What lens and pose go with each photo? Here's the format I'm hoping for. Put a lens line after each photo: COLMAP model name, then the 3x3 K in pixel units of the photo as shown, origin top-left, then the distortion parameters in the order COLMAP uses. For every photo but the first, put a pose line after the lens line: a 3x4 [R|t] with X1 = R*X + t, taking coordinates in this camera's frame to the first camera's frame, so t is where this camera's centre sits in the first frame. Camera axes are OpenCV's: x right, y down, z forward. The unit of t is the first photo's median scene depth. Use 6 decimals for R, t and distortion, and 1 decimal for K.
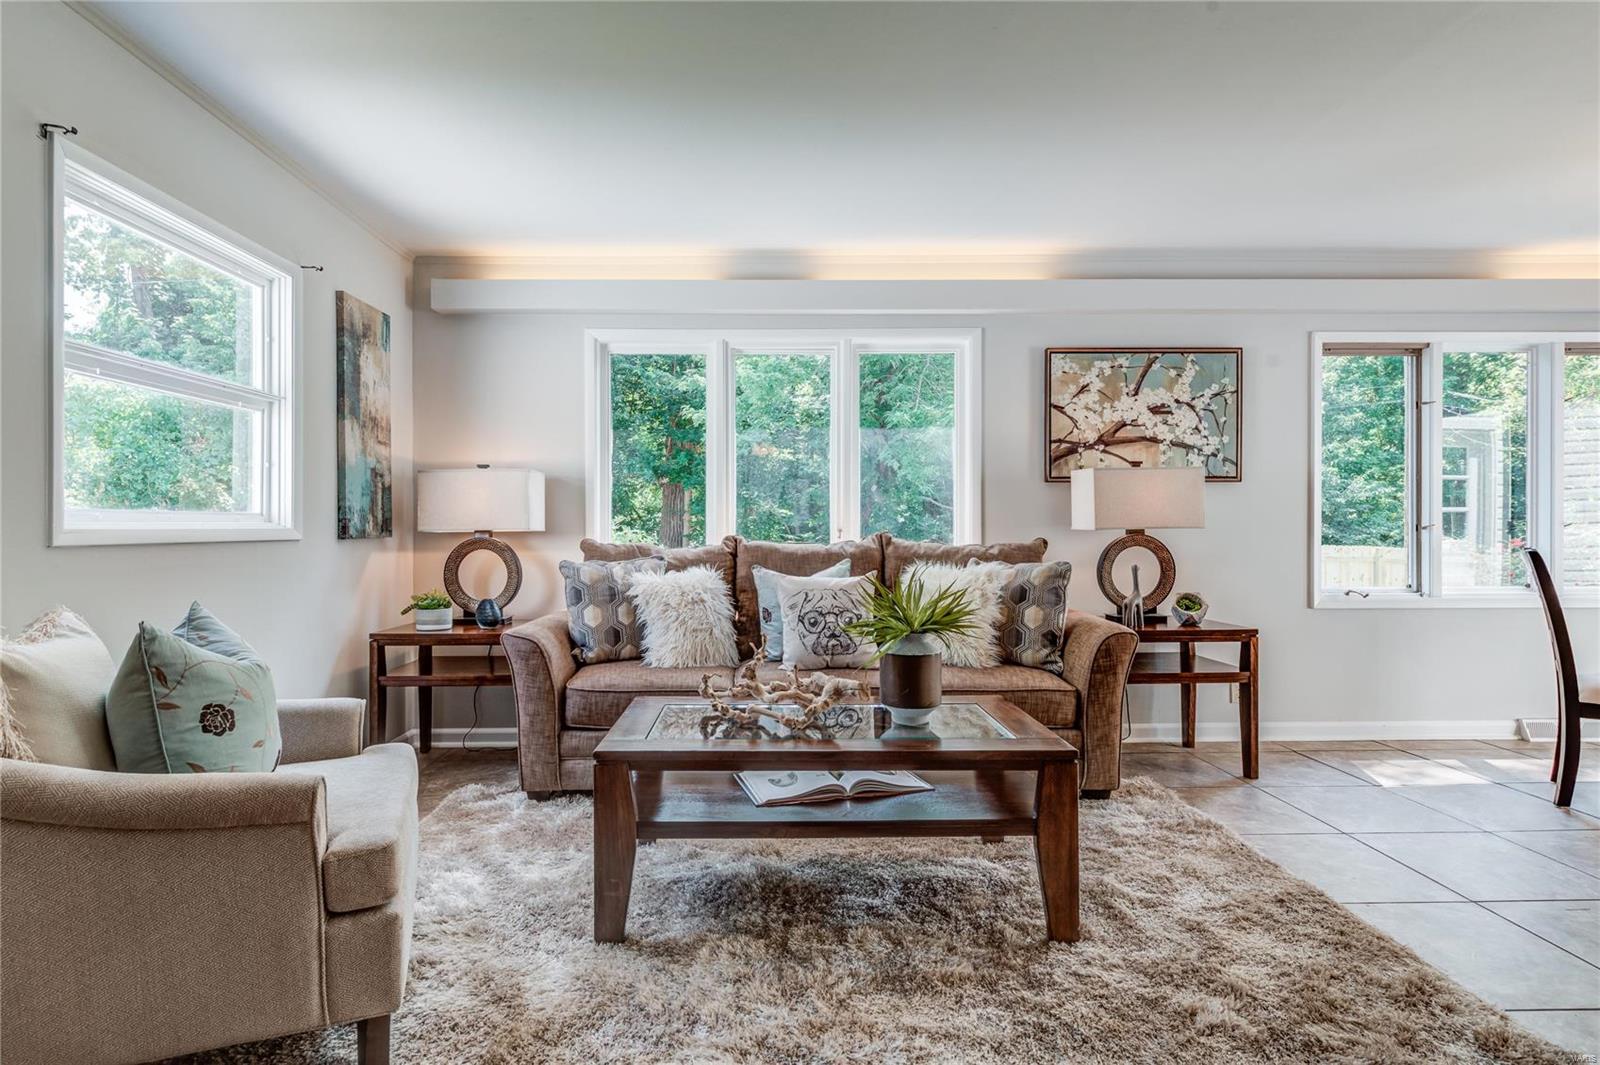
lens RADIAL K [[808.5, 0, 774.3], [0, 808.5, 523.0], [0, 0, 1]] dist [0.000606, -0.001137]
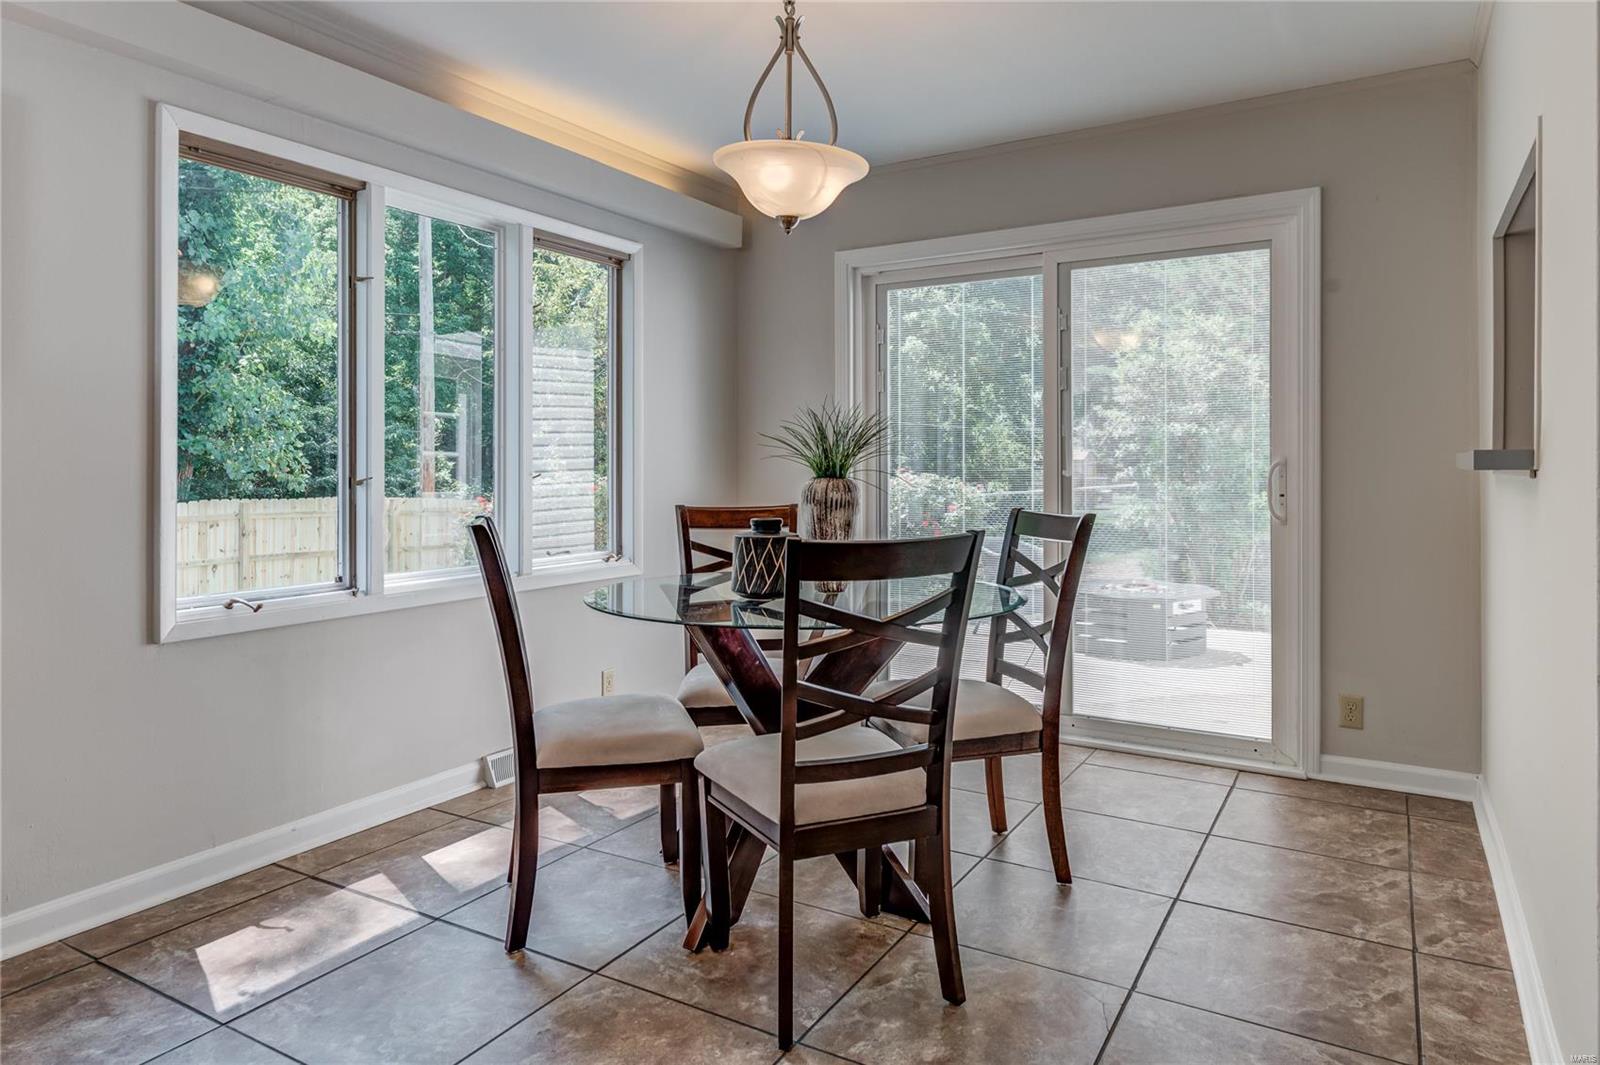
lens RADIAL K [[980.9, 0, 801.3], [0, 980.9, 466.5], [0, 0, 1]] dist [0.001484, 0.000324]
pose [[0.523751, 0.002505, 0.851868, 0.339192], [-0.000522, 0.999996, -0.002619, -0.004646], [-0.851871, 0.000927, 0.523751, 0.319190]]
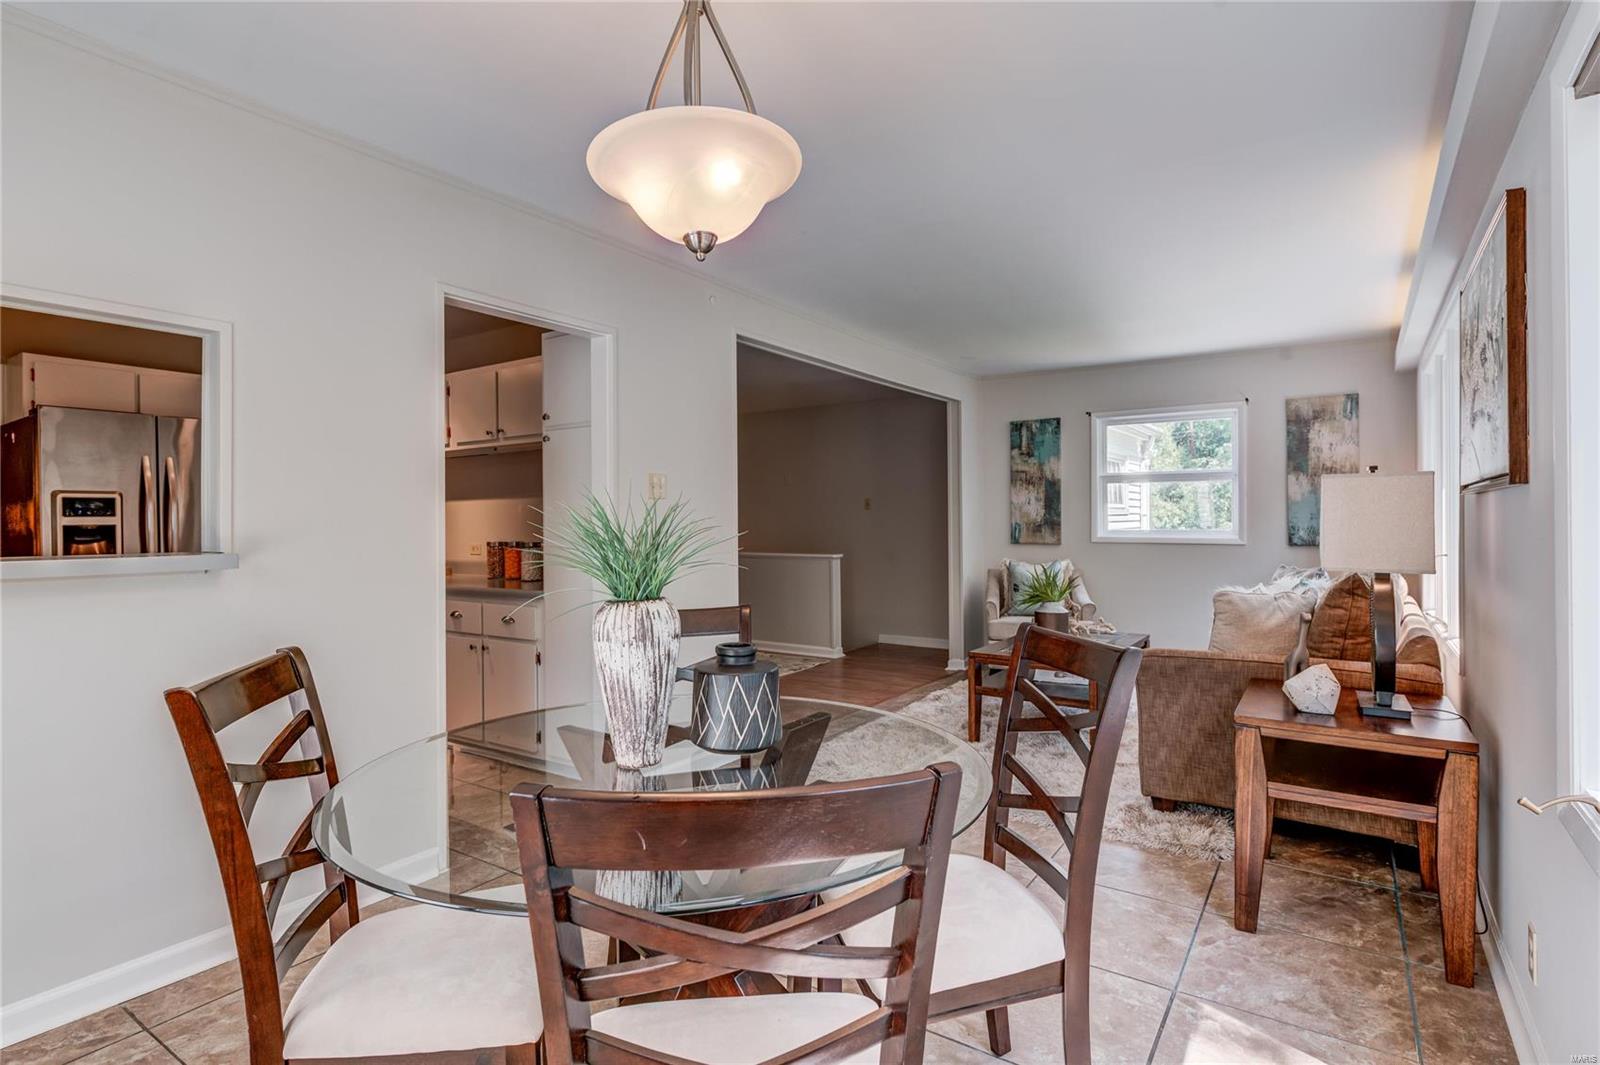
lens RADIAL K [[793.5, 0, 801.9], [0, 793.5, 519.8], [0, 0, 1]] dist [-0.002122, -0.001089]
pose [[-0.575730, 0.000642, -0.817640, 1.175624], [0.003867, 0.999991, -0.001937, -0.028927], [0.817631, -0.004277, -0.575727, 0.938804]]
